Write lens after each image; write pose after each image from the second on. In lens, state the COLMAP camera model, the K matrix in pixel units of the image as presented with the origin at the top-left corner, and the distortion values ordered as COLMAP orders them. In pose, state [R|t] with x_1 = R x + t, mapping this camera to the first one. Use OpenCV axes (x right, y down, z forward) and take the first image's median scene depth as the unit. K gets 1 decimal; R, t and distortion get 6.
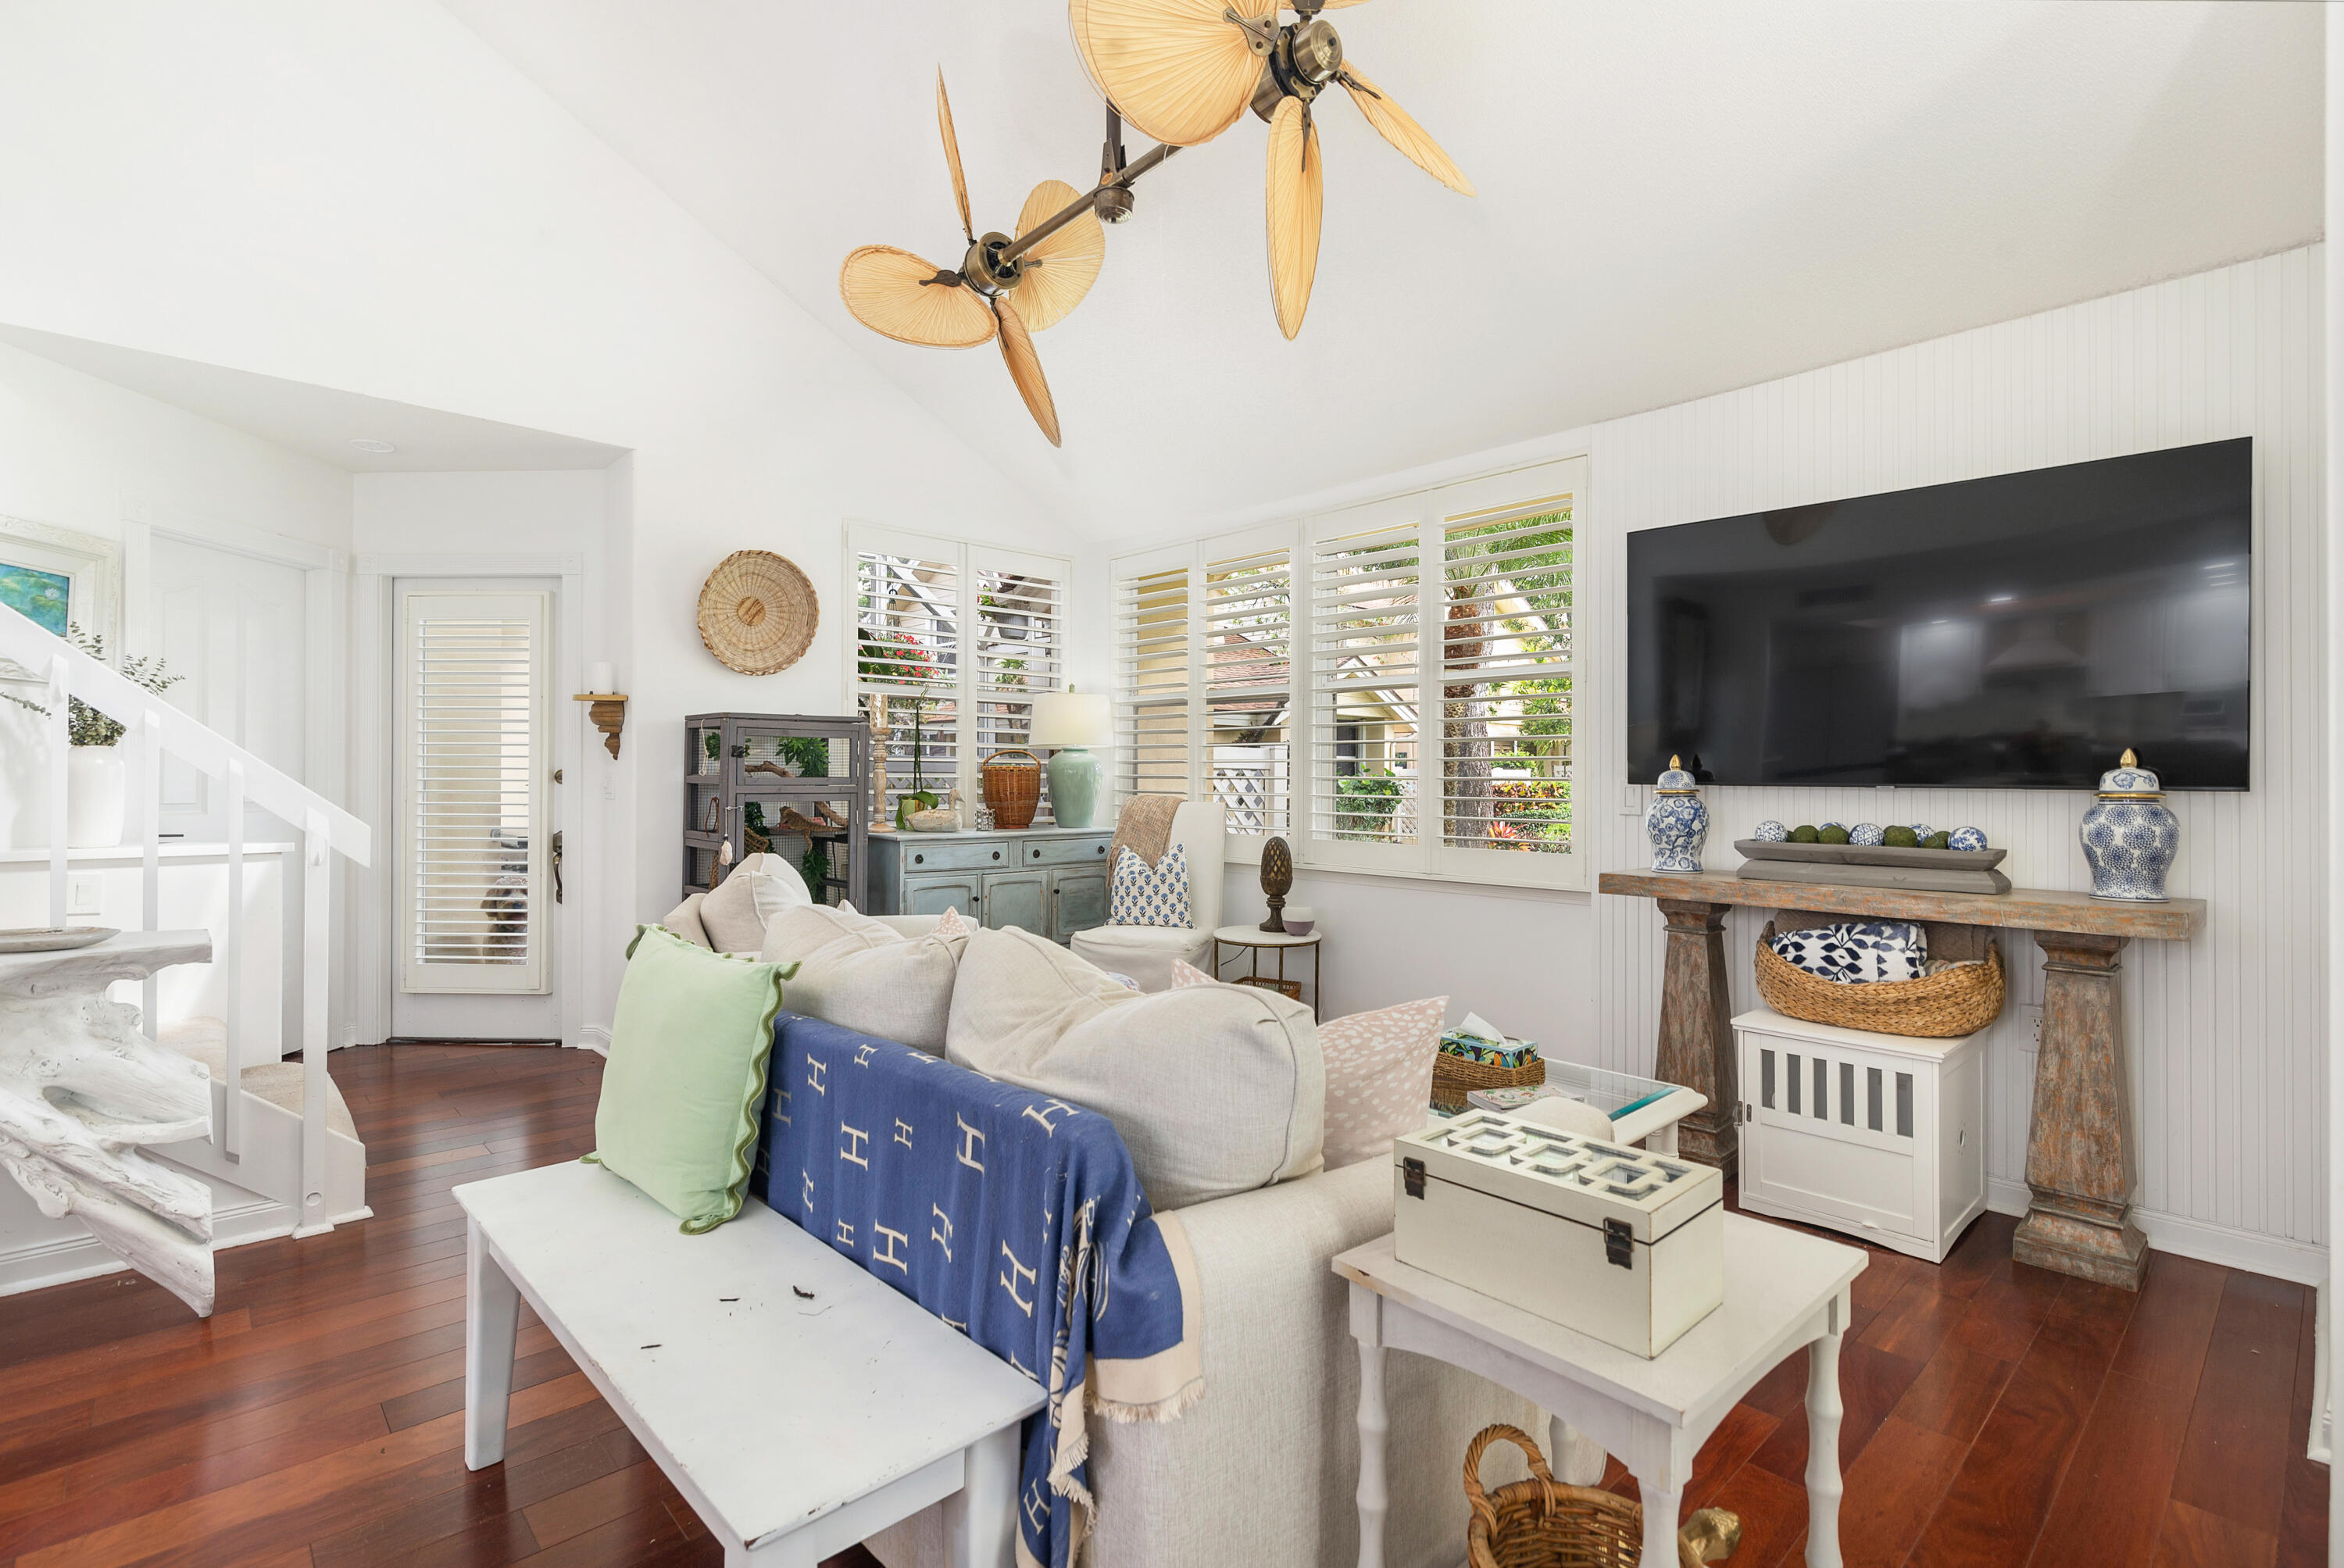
lens RADIAL K [[1081.2, 0, 1172.0], [0, 1081.2, 784.0], [0, 0, 1]] dist [0.003447, 0.000468]
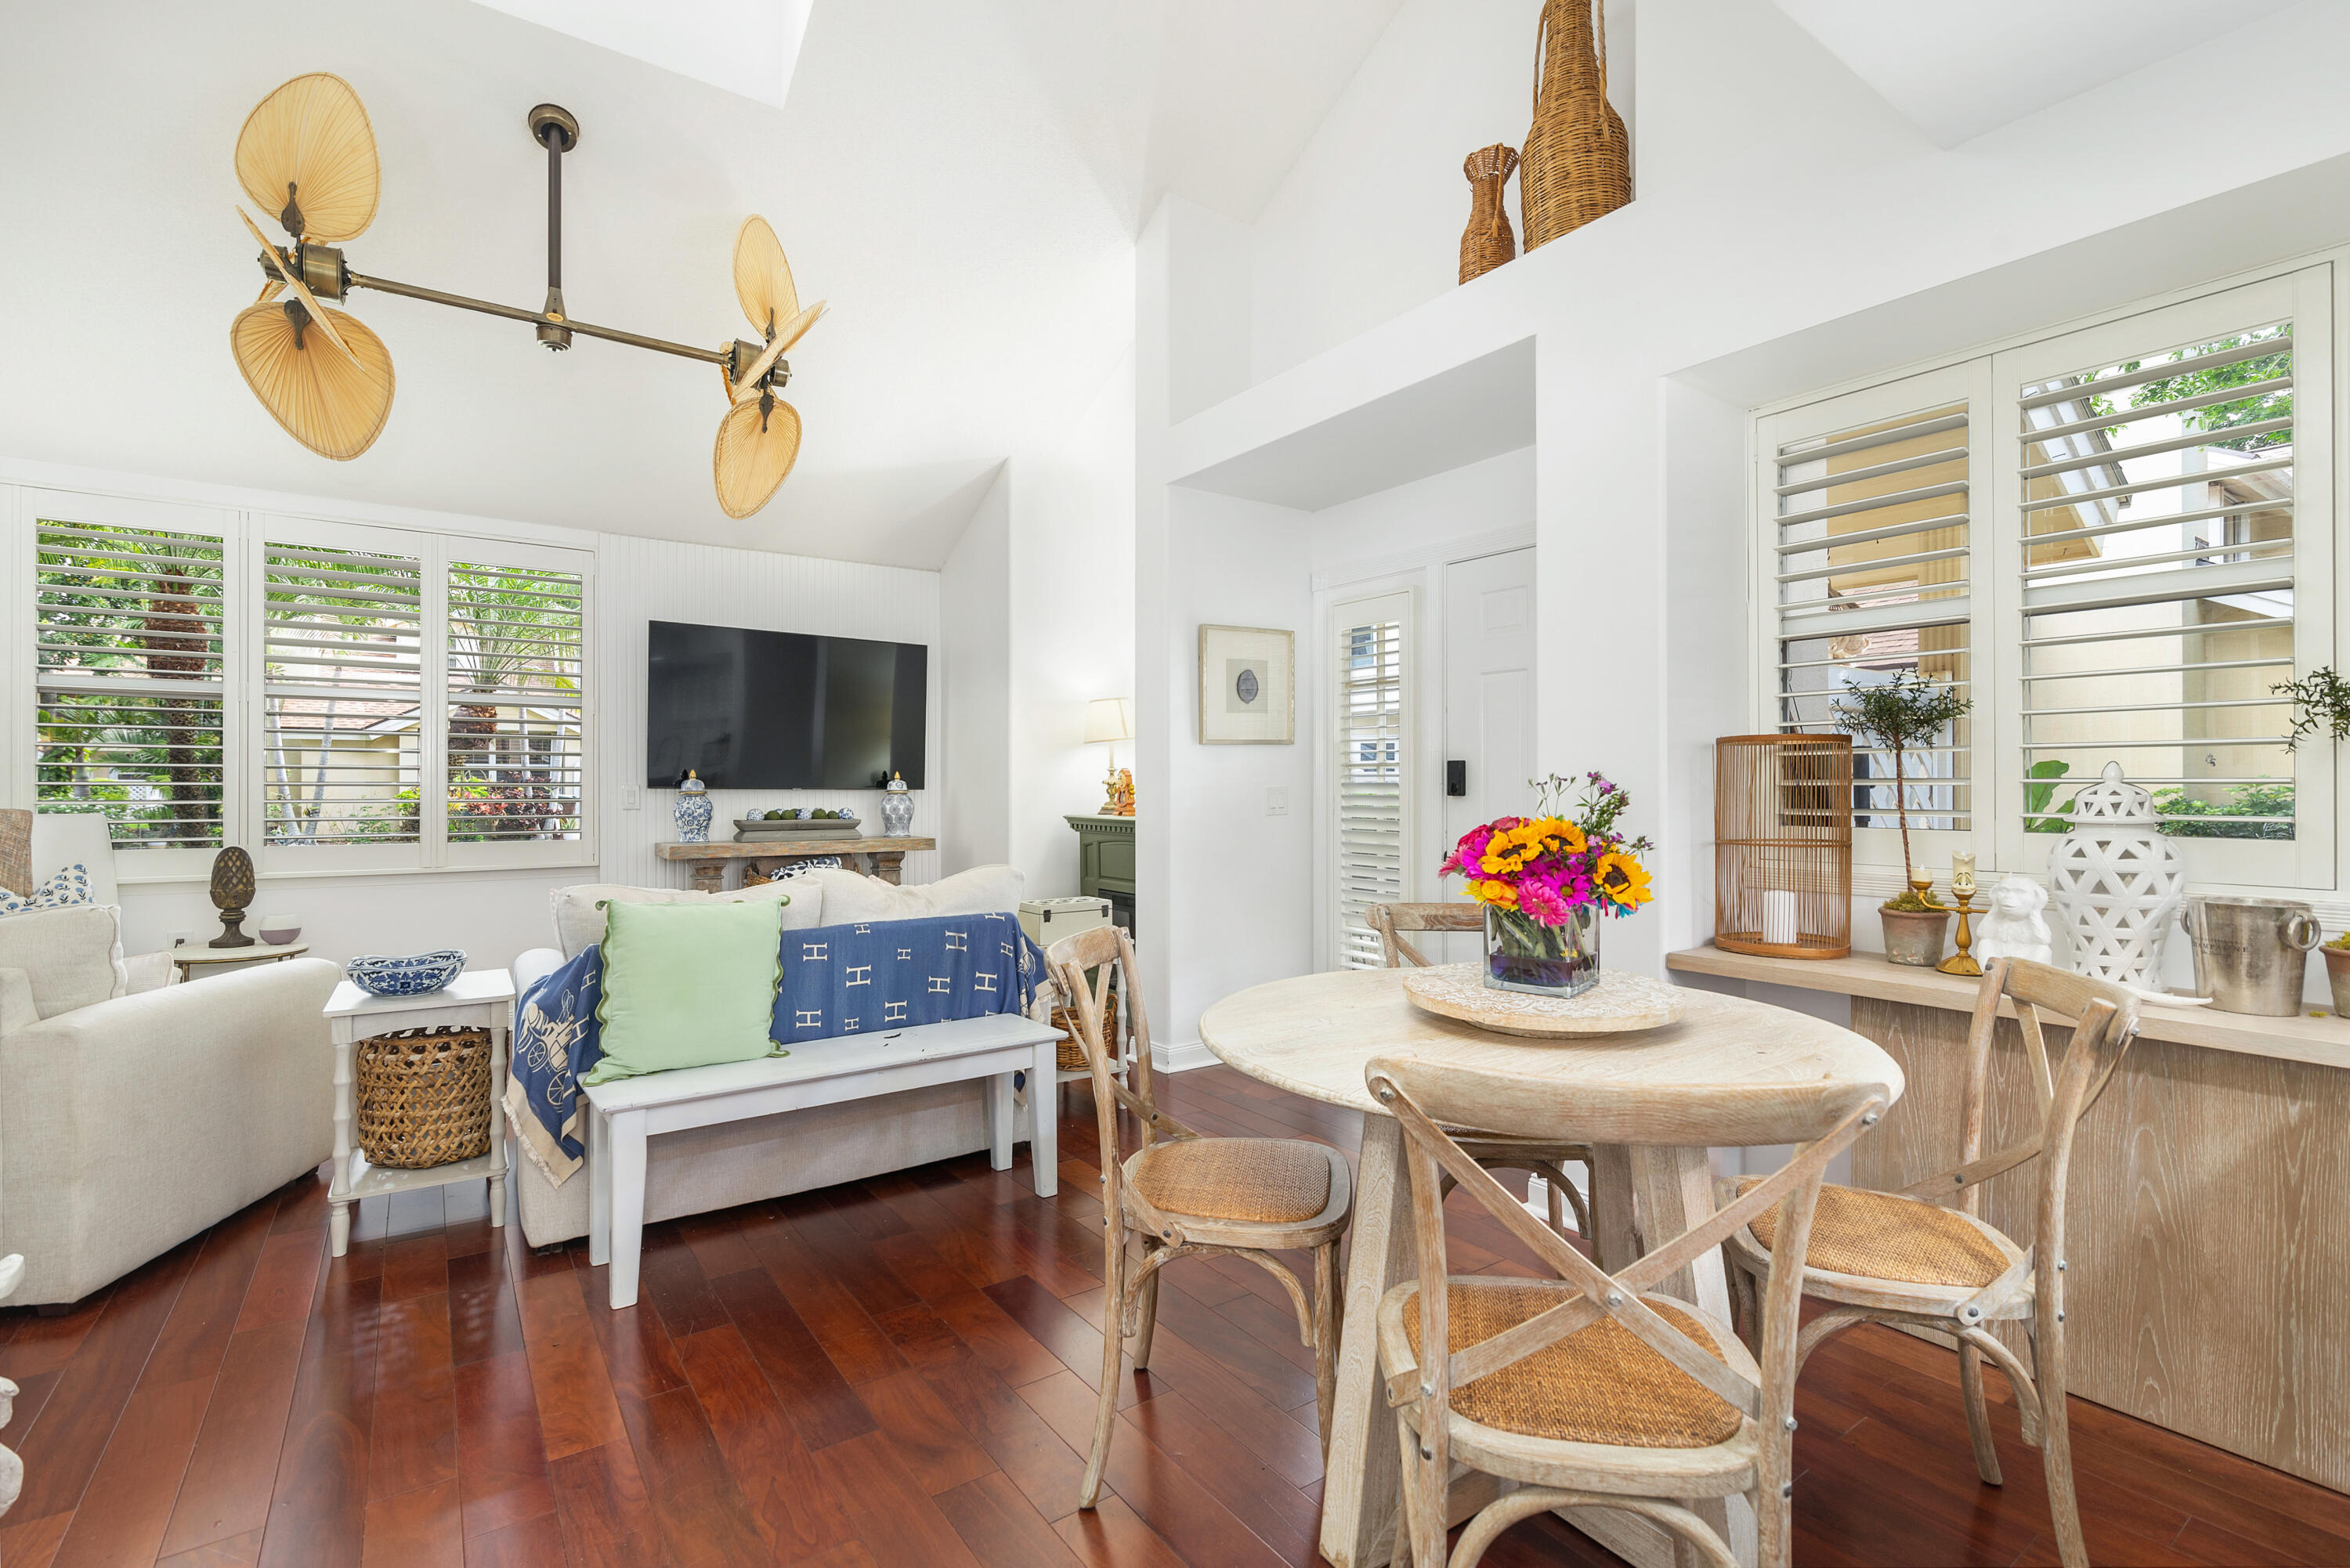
lens RADIAL K [[1084.0, 0, 1175.0], [0, 1084.0, 784.0], [0, 0, 1]] dist [0.003447, 0.000468]
pose [[0.136256, -0.003039, 0.990669, -1.172538], [0.002842, 0.999992, 0.002676, -0.008975], [-0.990670, 0.002451, 0.136263, 0.089931]]
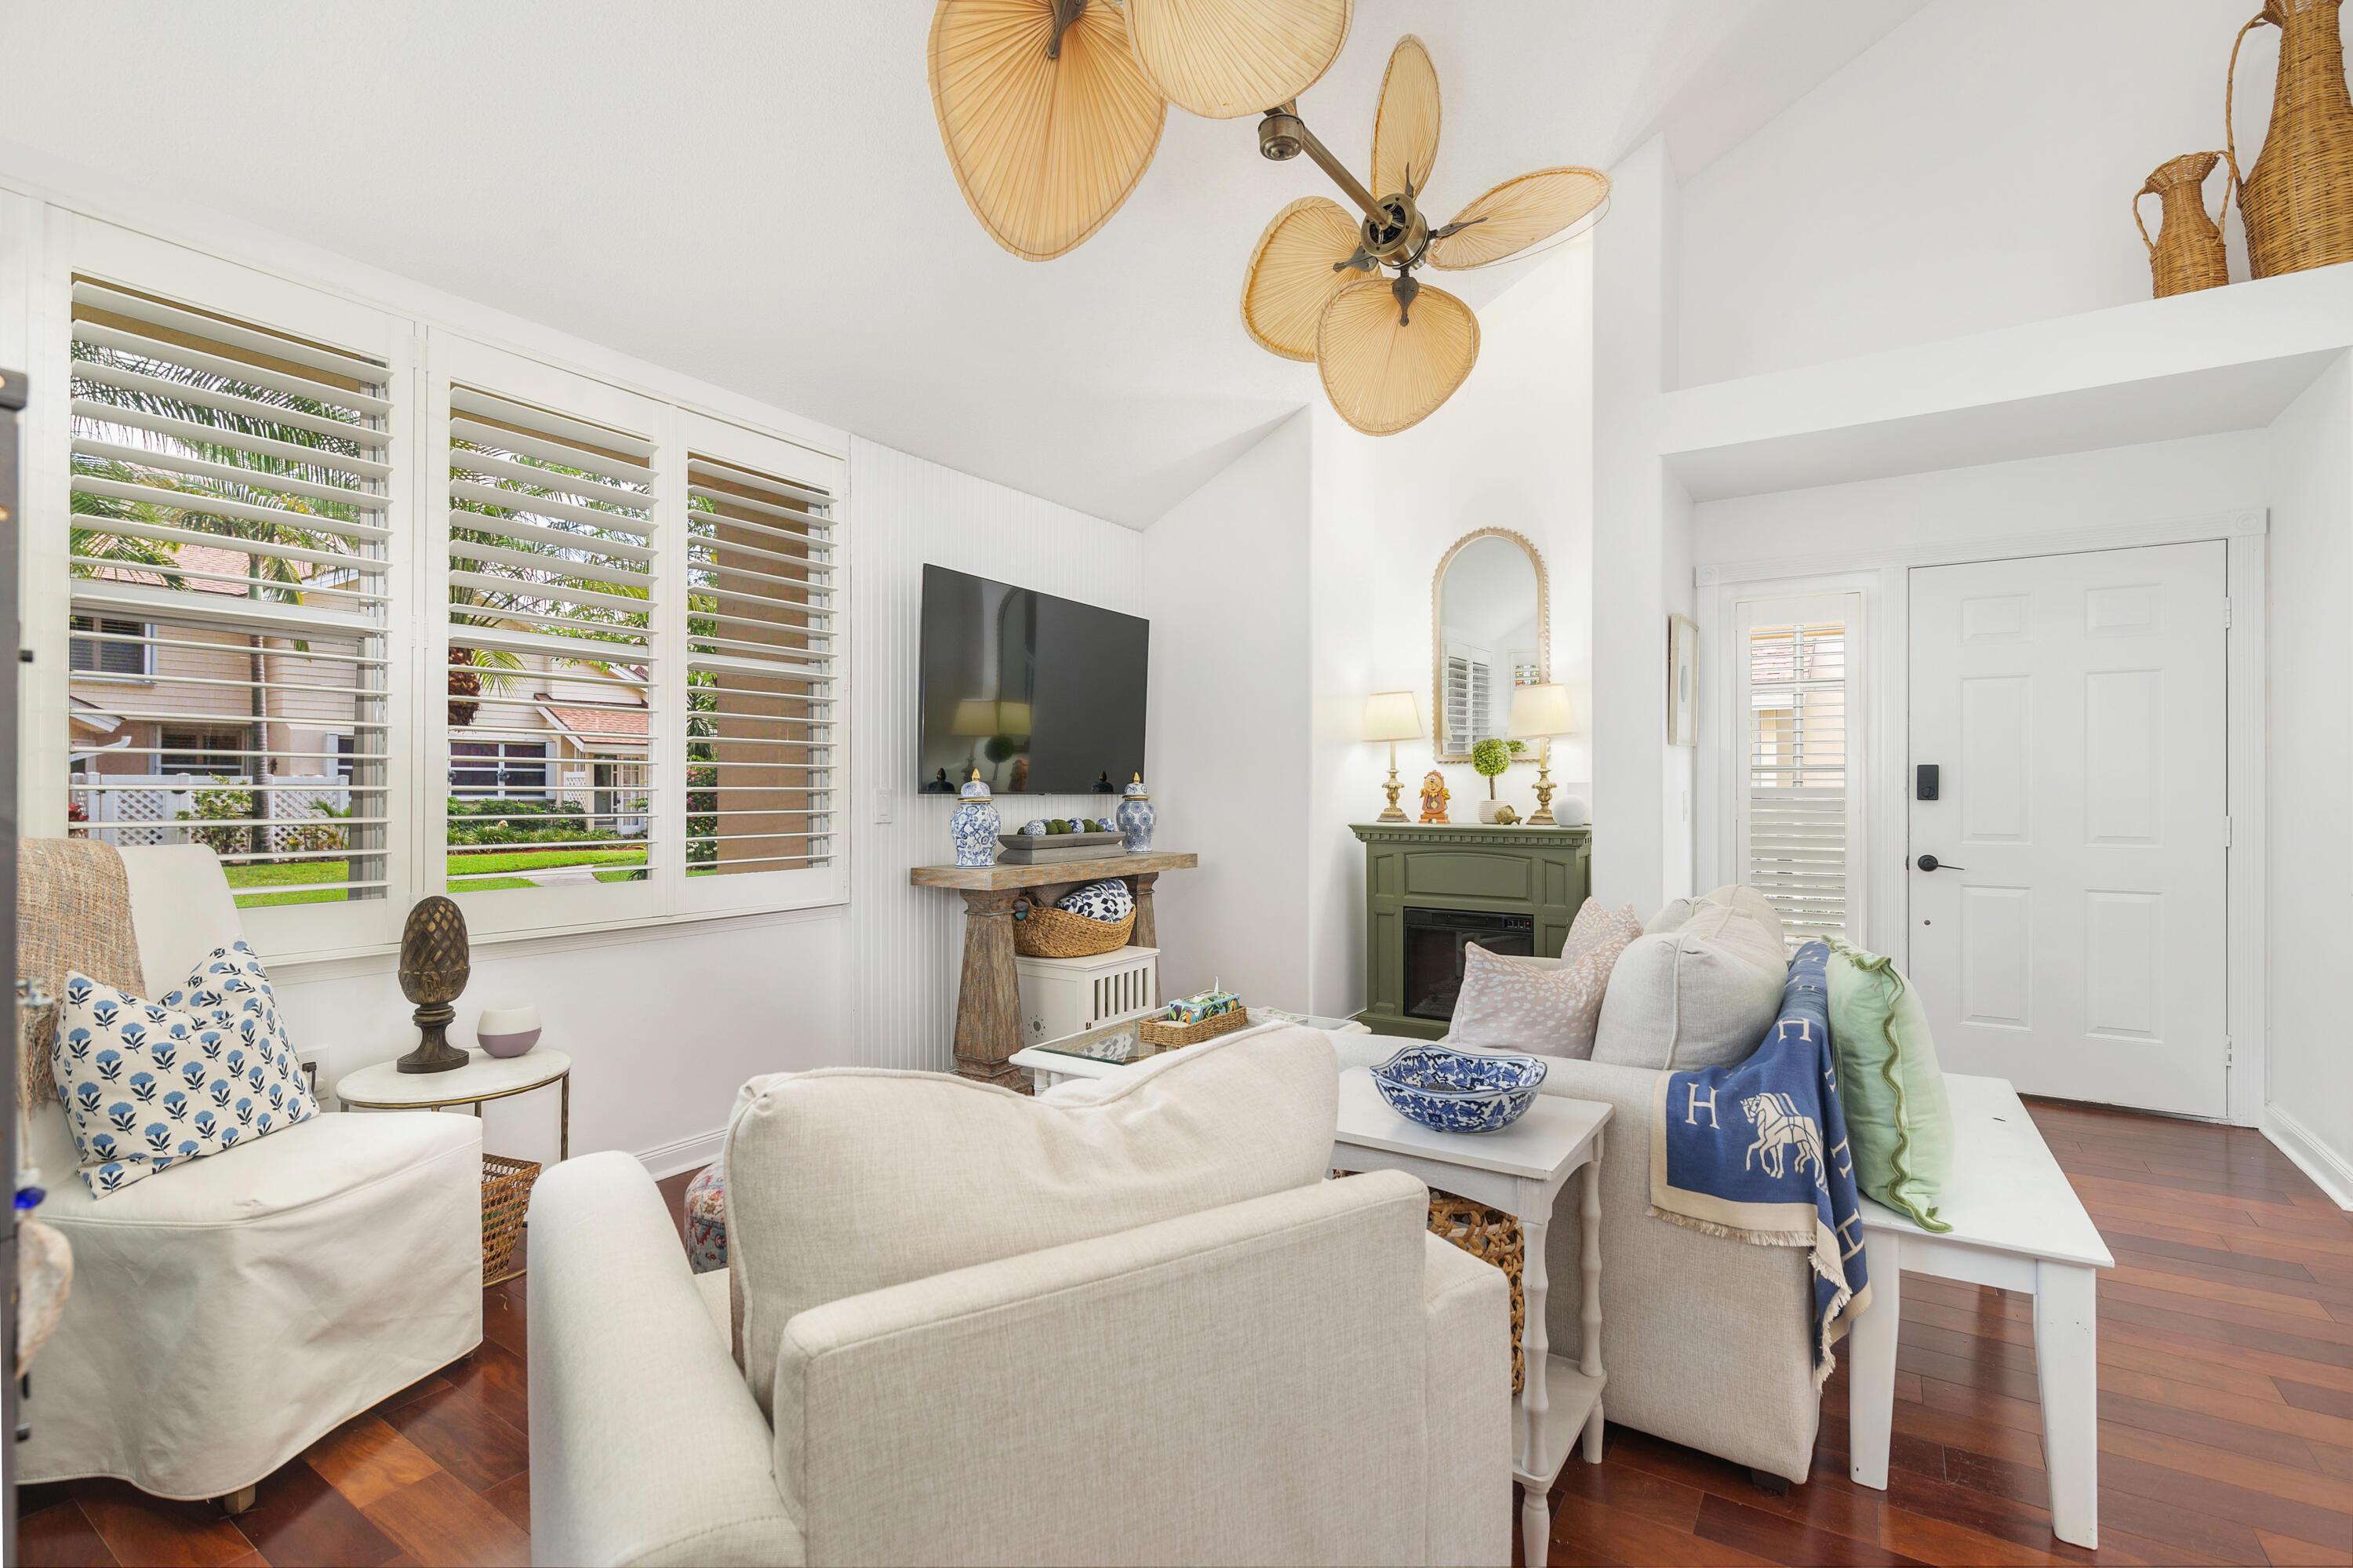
lens RADIAL K [[1075.8, 0, 1176.5], [0, 1075.8, 784.0], [0, 0, 1]] dist [-0.029487, -0.000039]
pose [[-0.240216, -0.001535, 0.970718, -0.834734], [0.002699, 0.999994, 0.002249, -0.013894], [-0.970716, 0.003160, -0.240210, 1.223967]]
